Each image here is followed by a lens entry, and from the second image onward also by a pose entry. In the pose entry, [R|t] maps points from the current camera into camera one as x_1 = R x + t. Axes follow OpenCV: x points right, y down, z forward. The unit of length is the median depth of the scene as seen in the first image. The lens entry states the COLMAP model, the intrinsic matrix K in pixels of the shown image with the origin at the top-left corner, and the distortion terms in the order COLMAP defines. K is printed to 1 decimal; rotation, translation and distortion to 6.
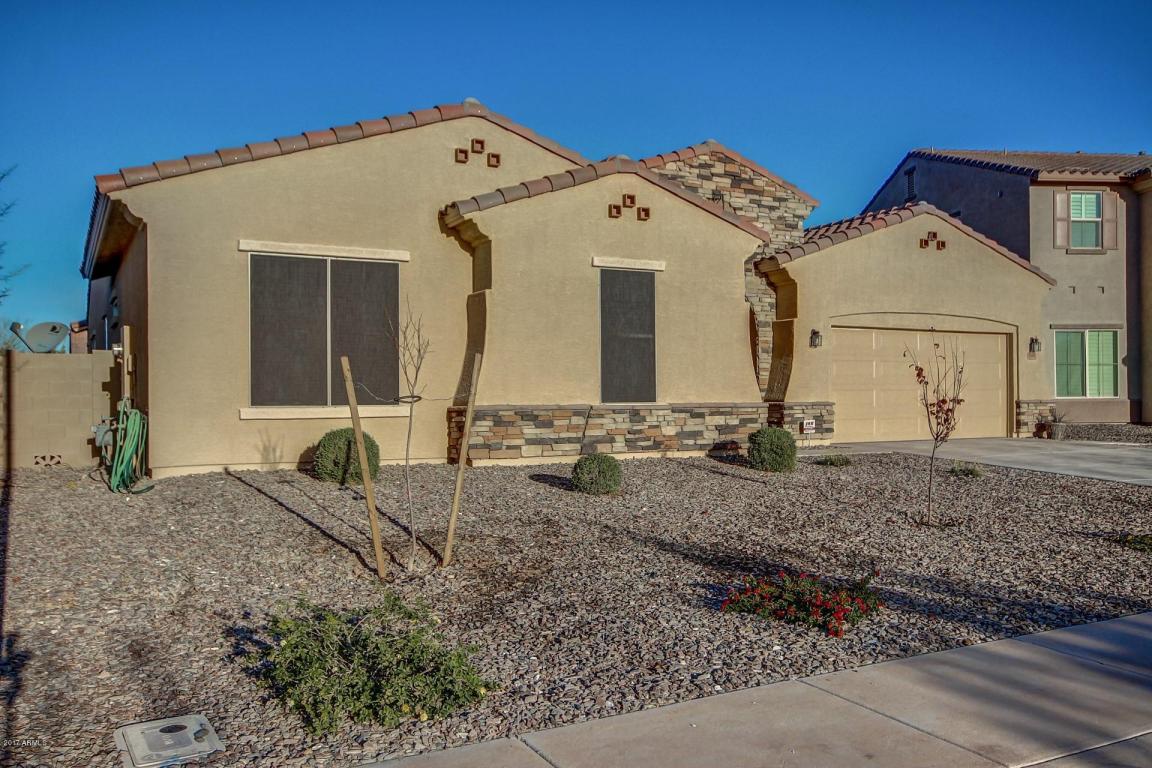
lens RADIAL K [[952.4, 0, 576.0], [0, 952.4, 384.0], [0, 0, 1]] dist [-0.001311, -0.000138]
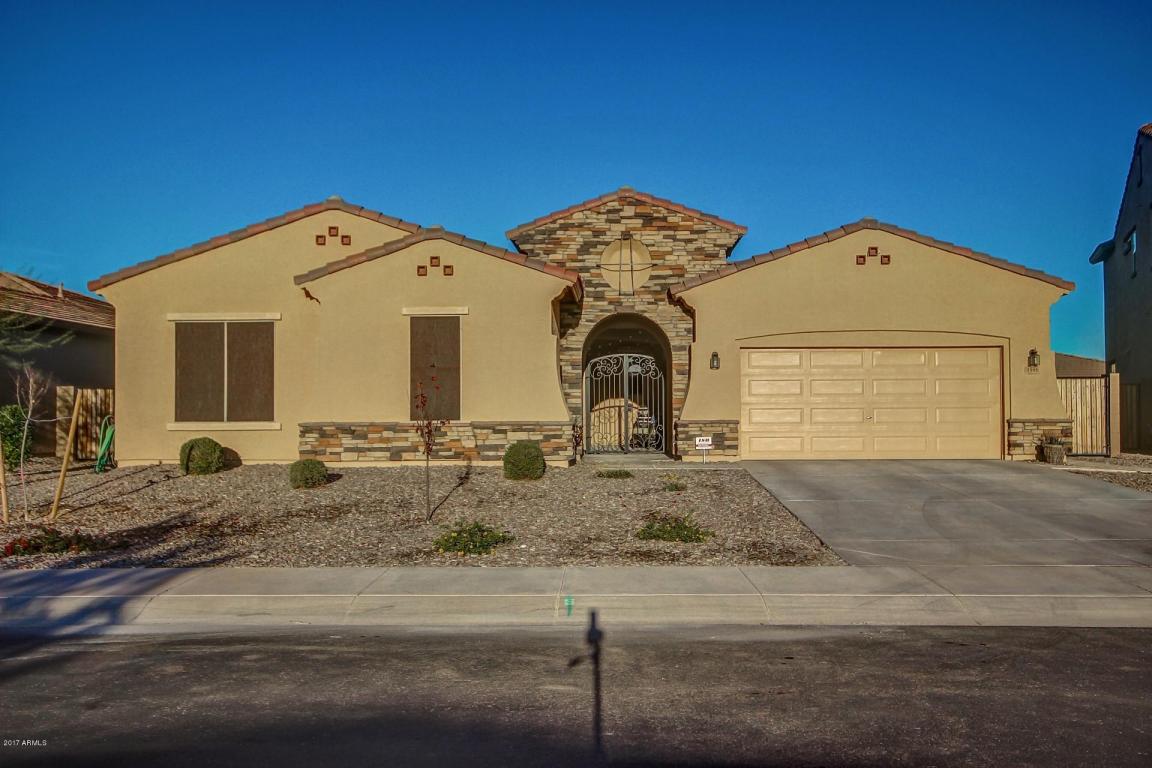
lens RADIAL K [[952.4, 0, 576.0], [0, 952.4, 384.0], [0, 0, 1]] dist [-0.001311, -0.000138]
pose [[0.865341, -0.013430, -0.501004, 0.817089], [0.007050, 0.999868, -0.014626, -0.009016], [0.501135, 0.009125, 0.865321, 0.000280]]
